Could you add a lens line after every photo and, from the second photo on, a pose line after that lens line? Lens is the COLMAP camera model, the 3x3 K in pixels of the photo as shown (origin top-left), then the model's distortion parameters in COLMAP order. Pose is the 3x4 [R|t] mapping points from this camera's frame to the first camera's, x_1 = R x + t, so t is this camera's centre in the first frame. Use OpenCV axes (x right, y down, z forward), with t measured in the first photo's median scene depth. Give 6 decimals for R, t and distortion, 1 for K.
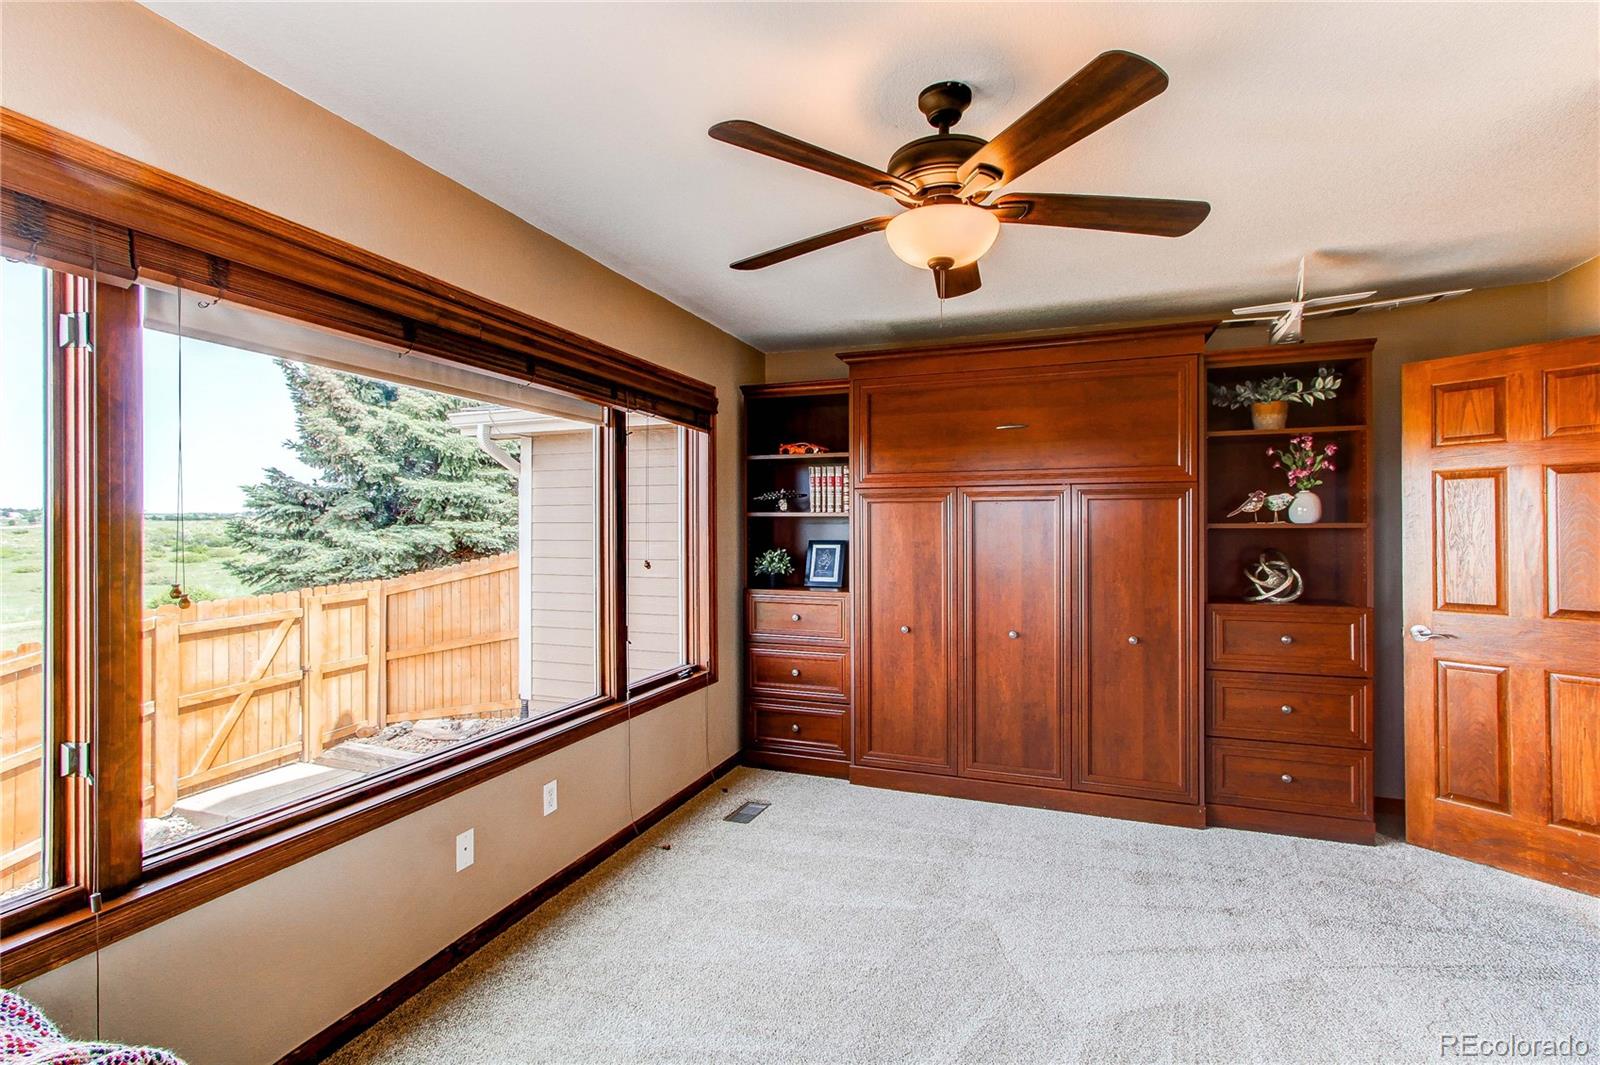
lens RADIAL K [[734.7, 0, 796.0], [0, 734.7, 523.8], [0, 0, 1]] dist [0.001768, 0.000901]
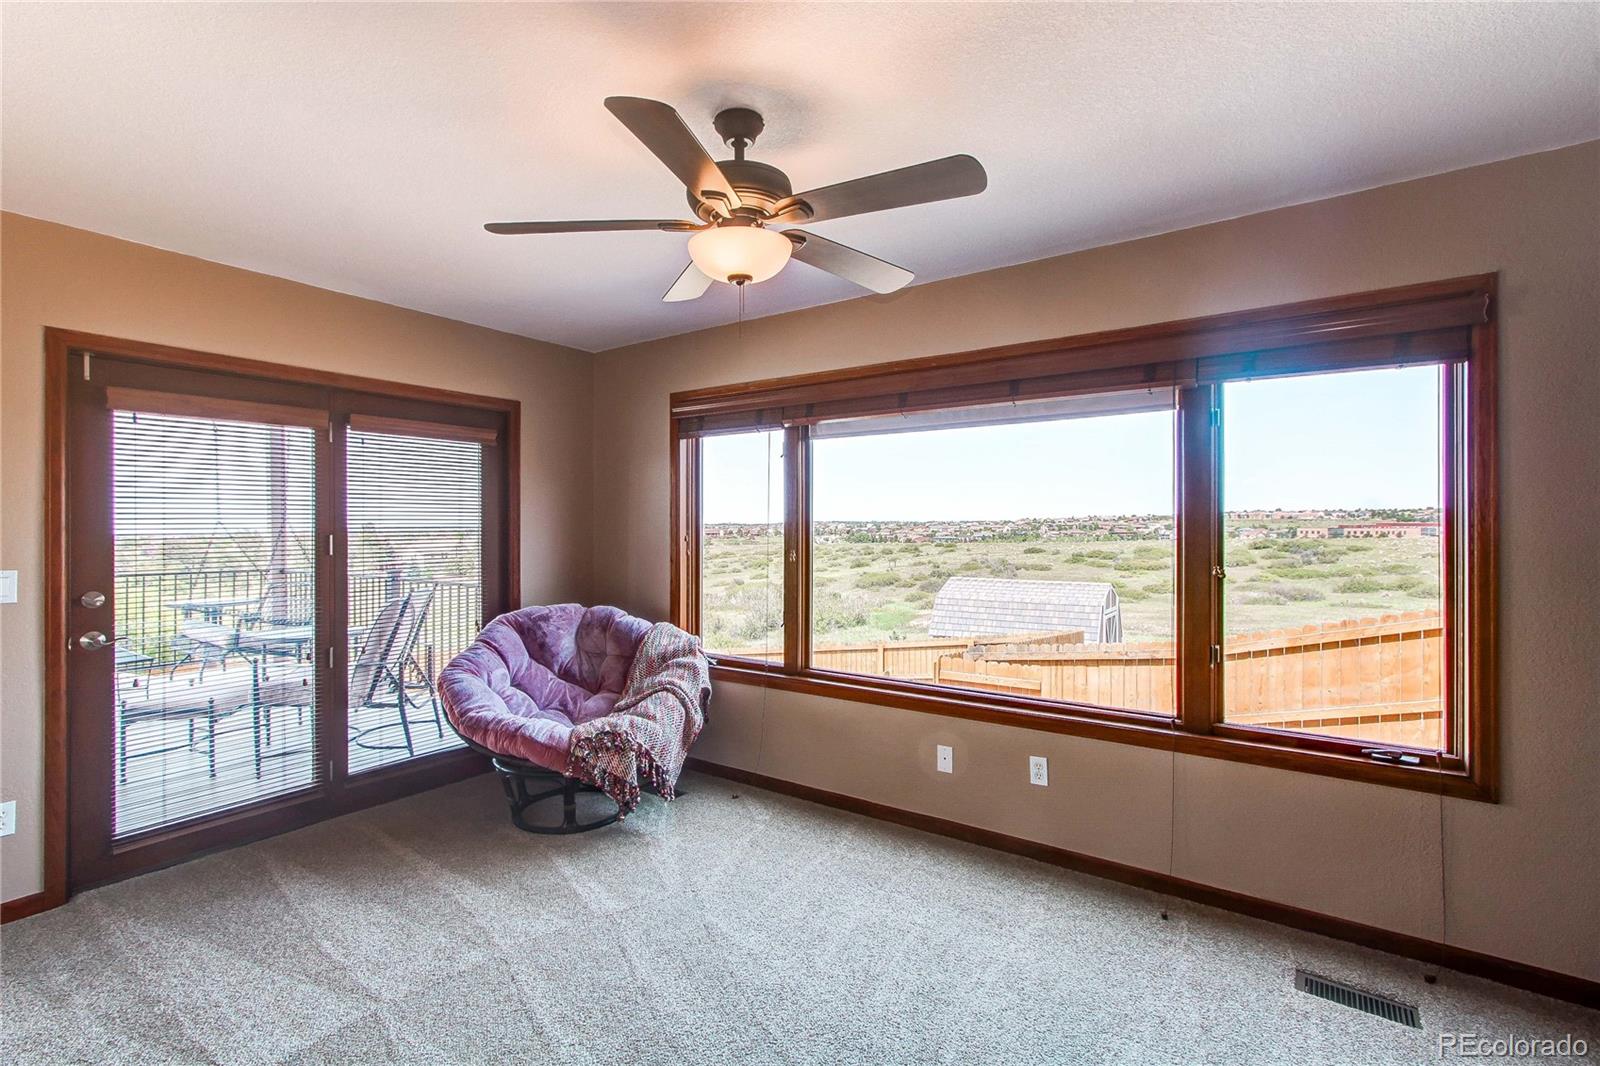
lens RADIAL K [[734.7, 0, 796.0], [0, 734.7, 524.3], [0, 0, 1]] dist [0.001768, 0.000901]
pose [[-0.262086, 0.005383, -0.965029, 0.834134], [0.011609, 0.999930, 0.002425, -0.008892], [0.964975, -0.010567, -0.262130, 0.934664]]
